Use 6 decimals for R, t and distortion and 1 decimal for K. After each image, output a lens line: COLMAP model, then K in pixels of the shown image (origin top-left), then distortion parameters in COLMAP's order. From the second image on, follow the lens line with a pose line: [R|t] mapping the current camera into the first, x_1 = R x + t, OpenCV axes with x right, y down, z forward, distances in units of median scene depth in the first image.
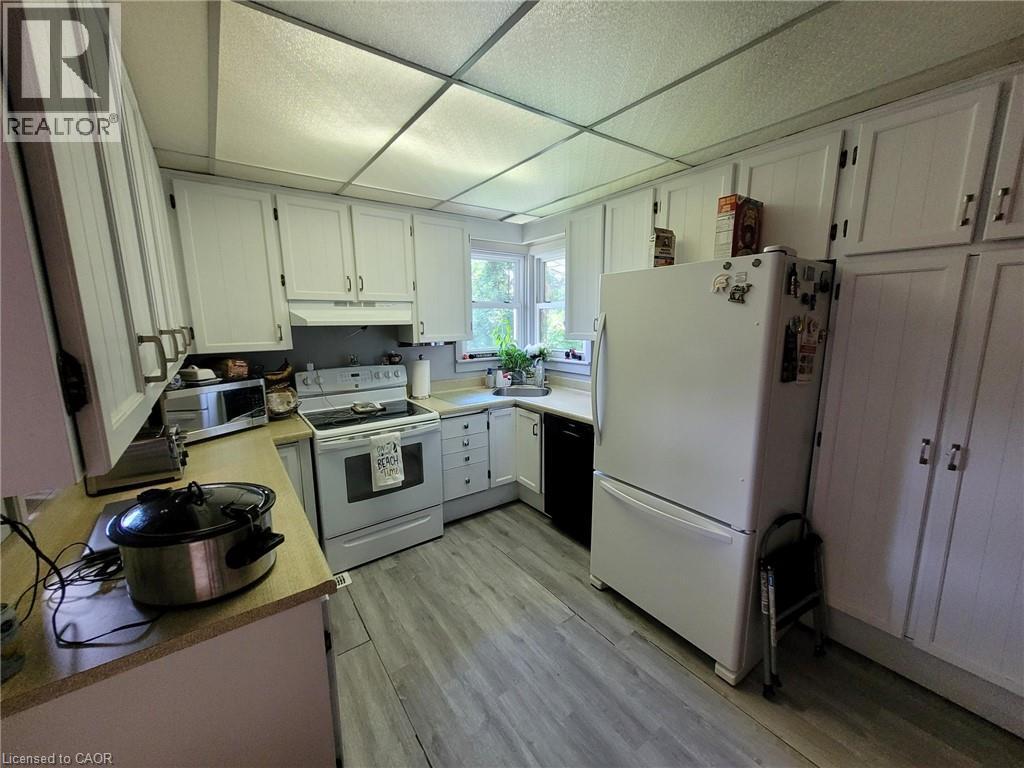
lens RADIAL K [[397.1, 0, 512.0], [0, 397.1, 386.0], [0, 0, 1]] dist [0.002046, -0.000470]
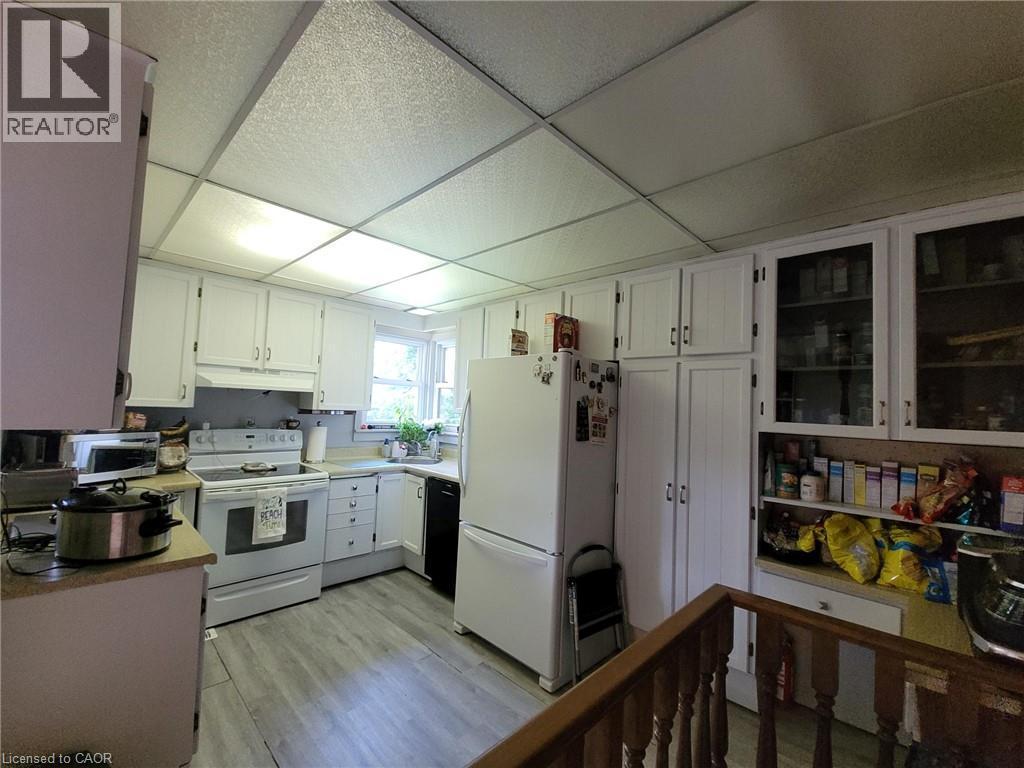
lens RADIAL K [[424.2, 0, 512.2], [0, 424.2, 384.2], [0, 0, 1]] dist [-0.011360, -0.002185]
pose [[0.983978, 0.059039, 0.168229, 0.133095], [-0.021345, 0.975804, -0.217603, 0.092515], [-0.177005, 0.210526, 0.961430, -0.332666]]
